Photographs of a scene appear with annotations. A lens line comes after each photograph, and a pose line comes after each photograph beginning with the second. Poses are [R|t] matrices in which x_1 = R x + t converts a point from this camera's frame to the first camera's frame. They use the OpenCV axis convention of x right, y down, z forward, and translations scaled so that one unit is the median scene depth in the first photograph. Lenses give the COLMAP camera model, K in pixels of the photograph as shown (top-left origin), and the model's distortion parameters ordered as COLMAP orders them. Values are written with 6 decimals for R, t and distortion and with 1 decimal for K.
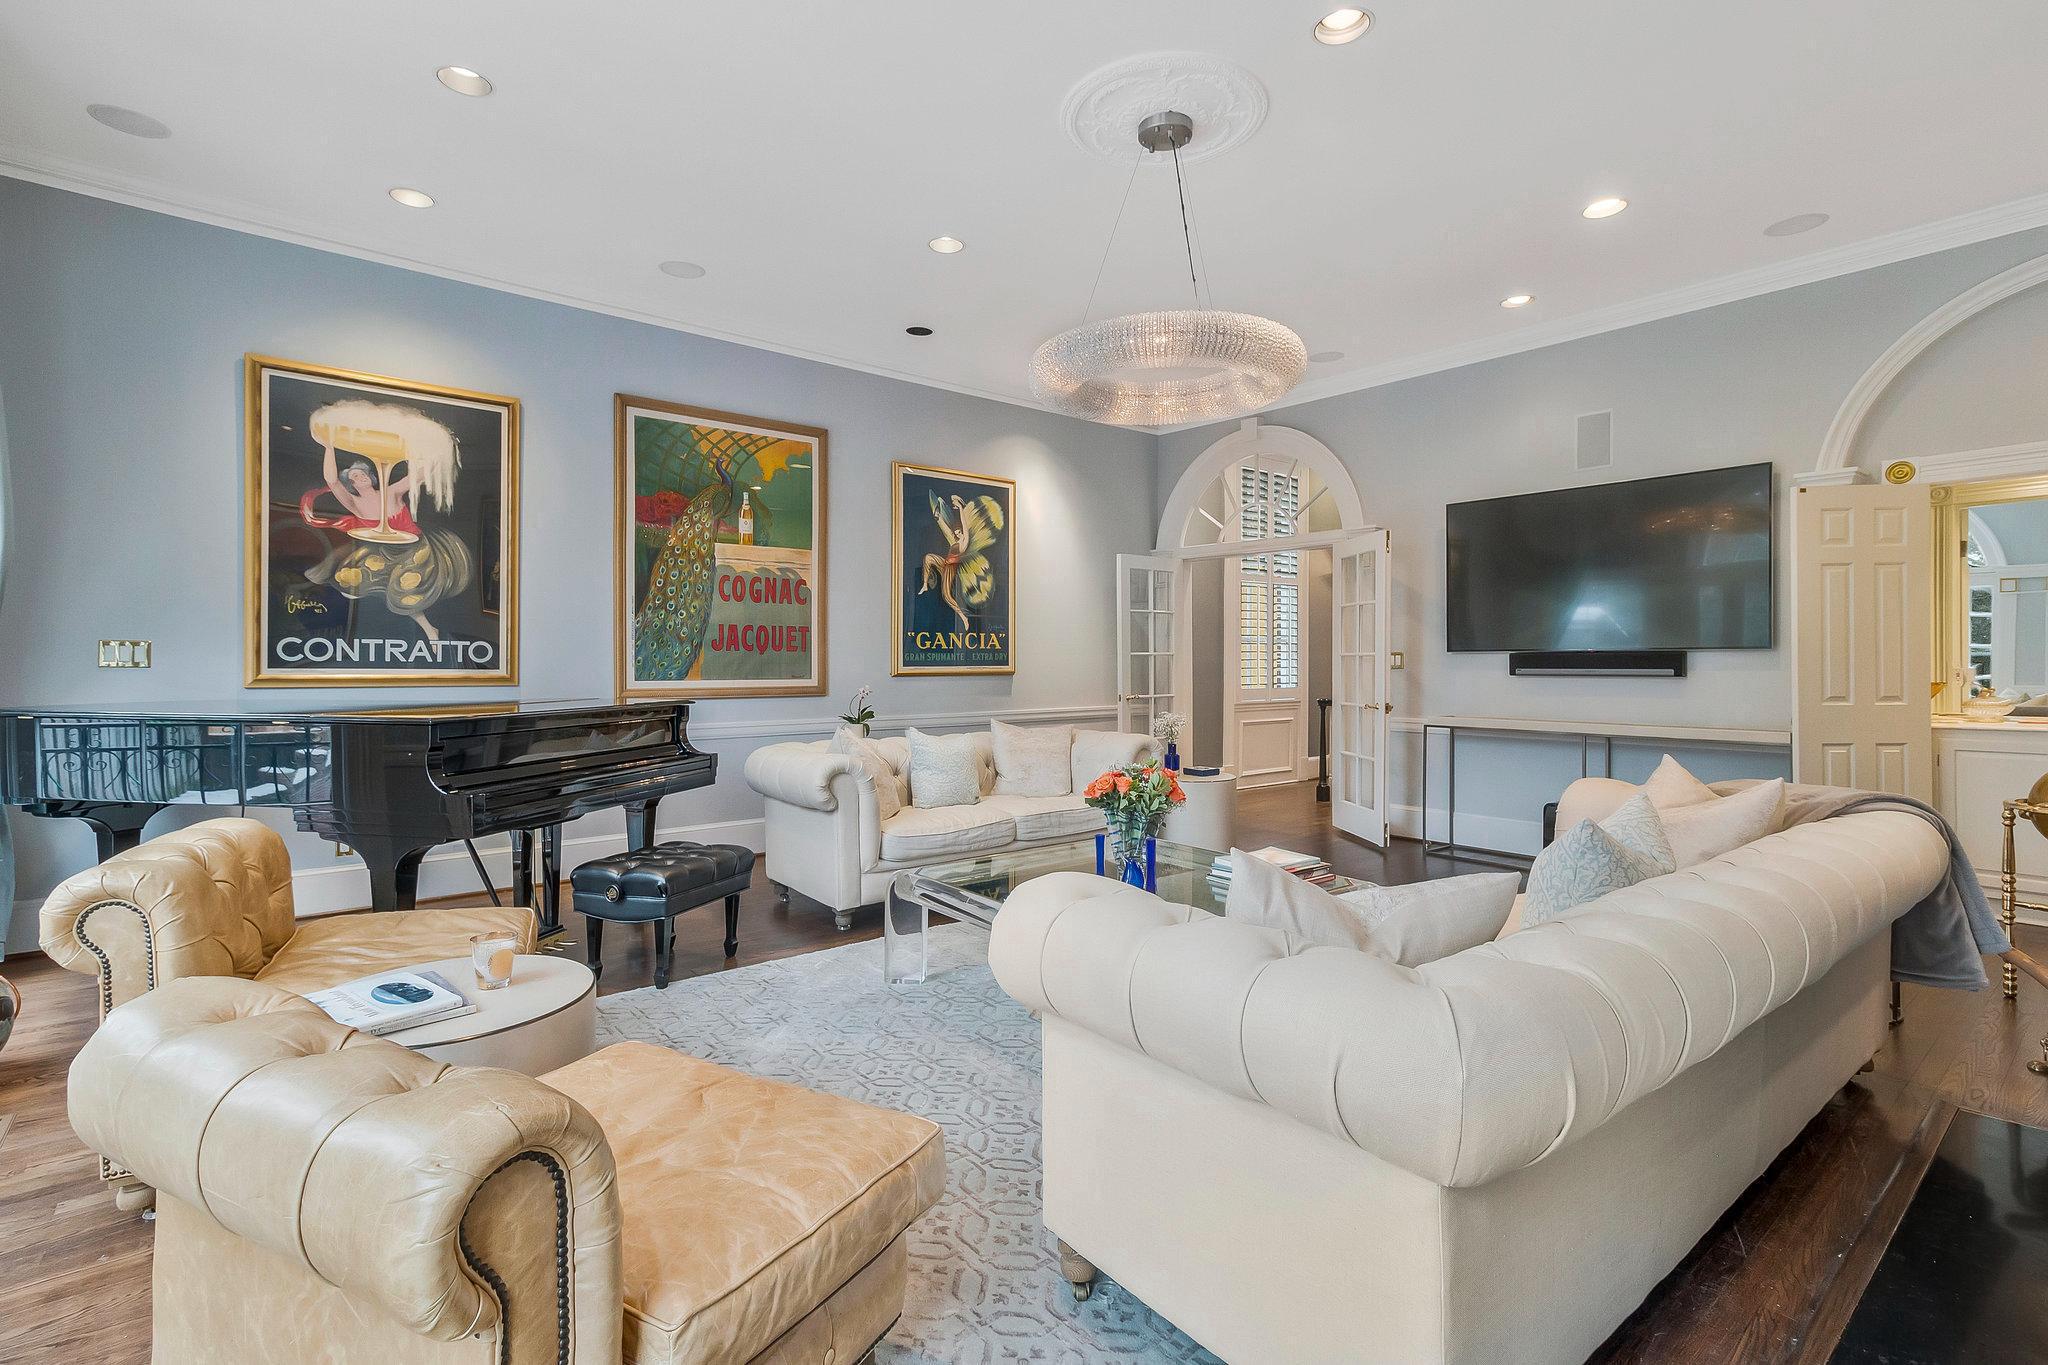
lens RADIAL K [[943.4, 0, 1024.9], [0, 943.4, 663.5], [0, 0, 1]] dist [0.001545, -0.000719]
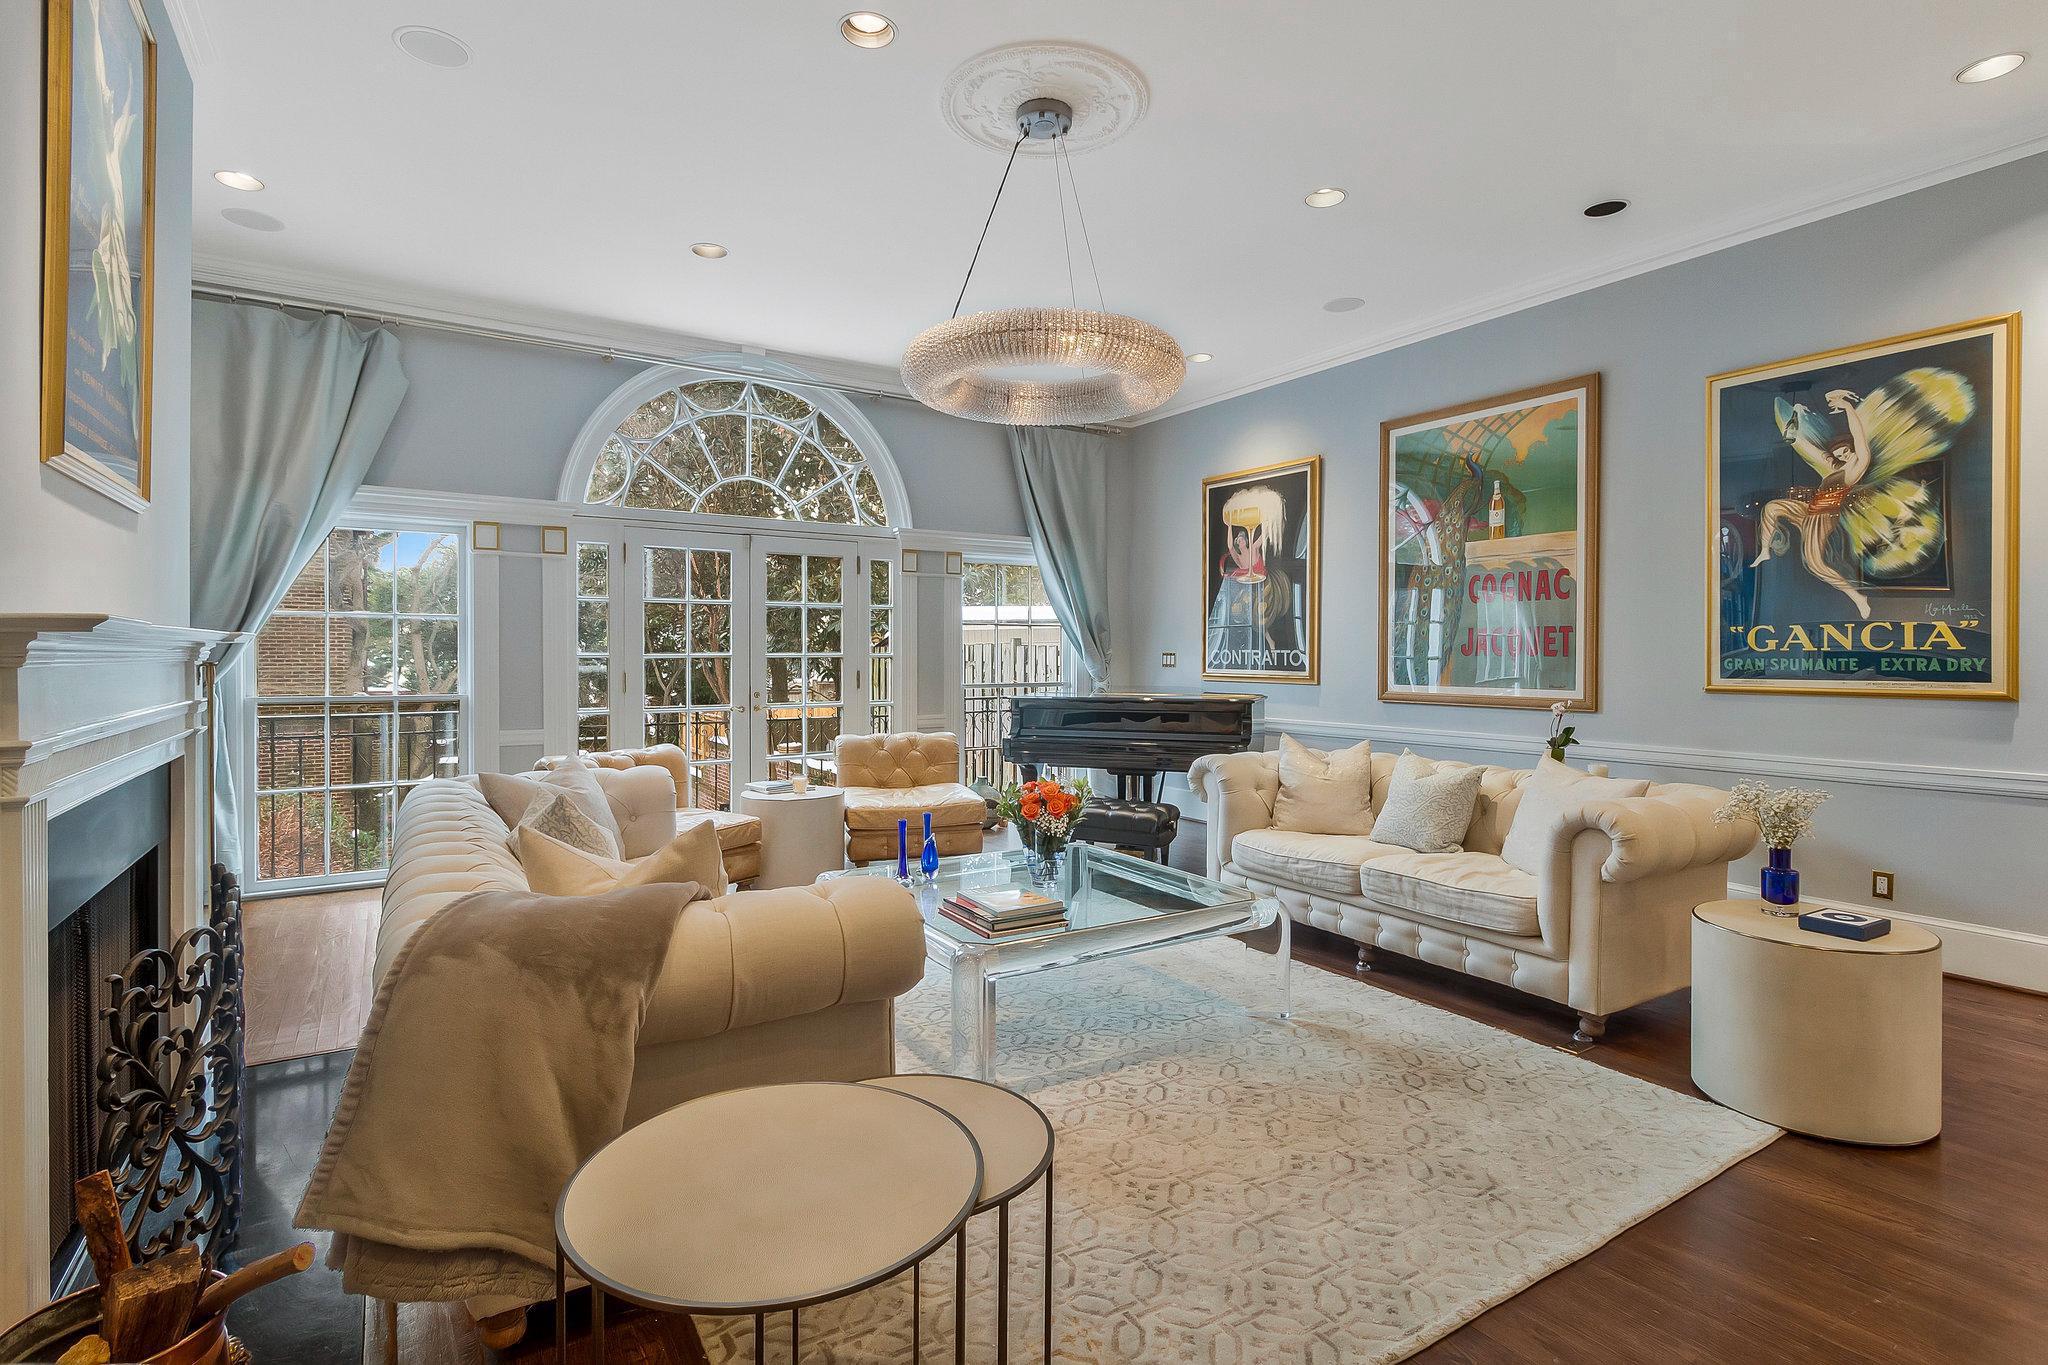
lens RADIAL K [[1017.4, 0, 1027.7], [0, 1017.4, 664.0], [0, 0, 1]] dist [-0.015443, -0.005237]
pose [[-0.140027, 0.009230, -0.990105, 0.631653], [-0.003715, 0.999945, 0.009847, -0.011951], [0.990141, 0.005057, -0.139985, 0.600059]]
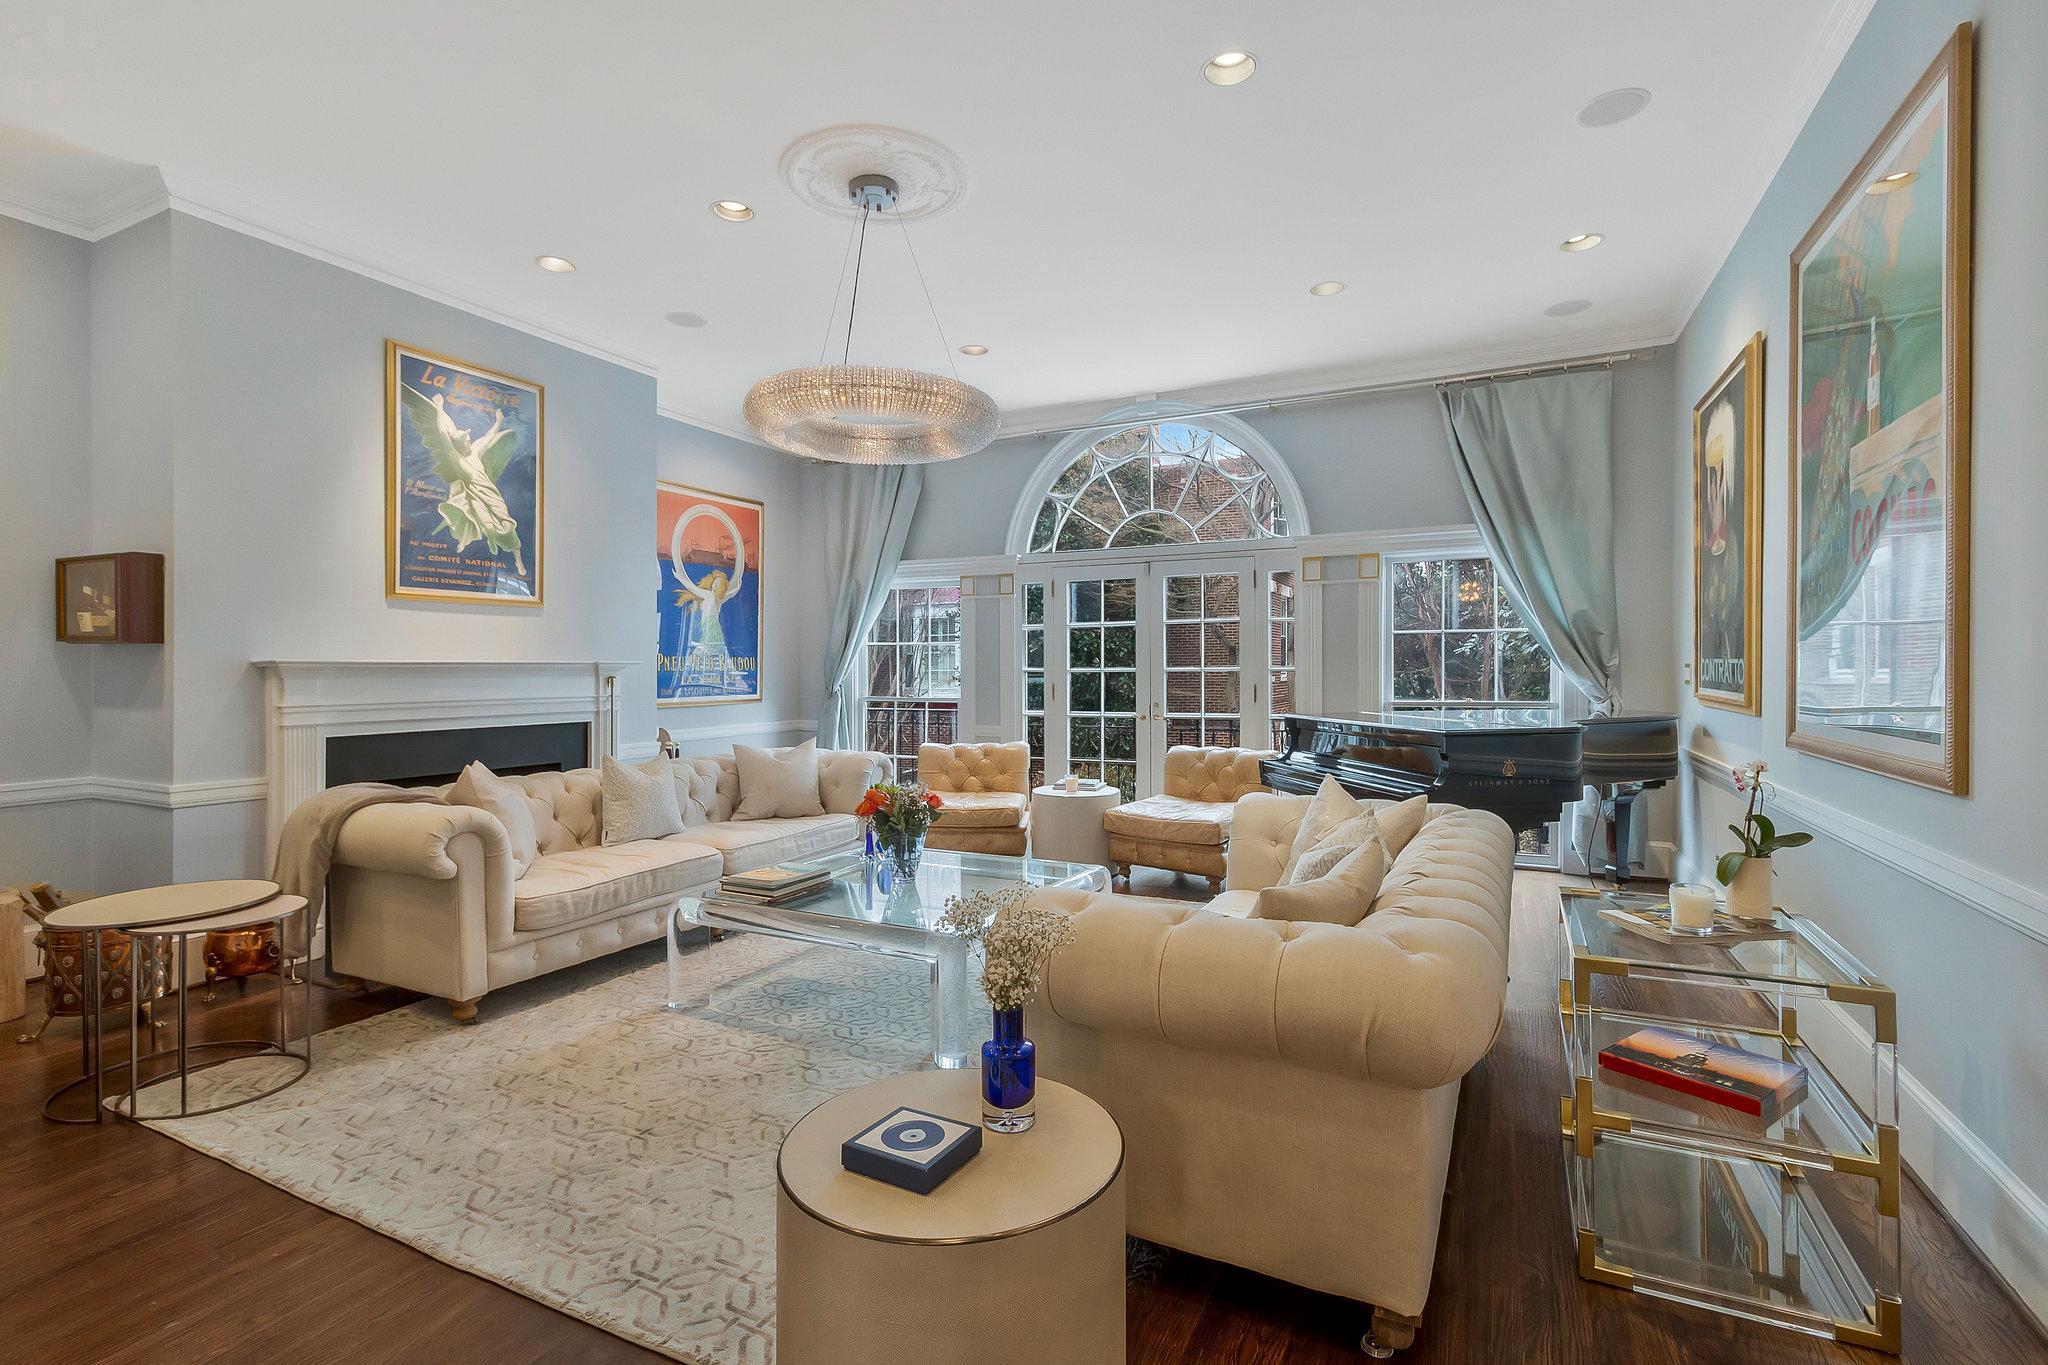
lens RADIAL K [[943.4, 0, 1011.8], [0, 943.4, 684.2], [0, 0, 1]] dist [0.001545, -0.000719]
pose [[-0.919635, 0.010760, -0.392627, 0.222252], [0.004710, 0.999855, 0.016370, -0.011612], [0.392746, 0.013206, -0.919552, 1.098554]]
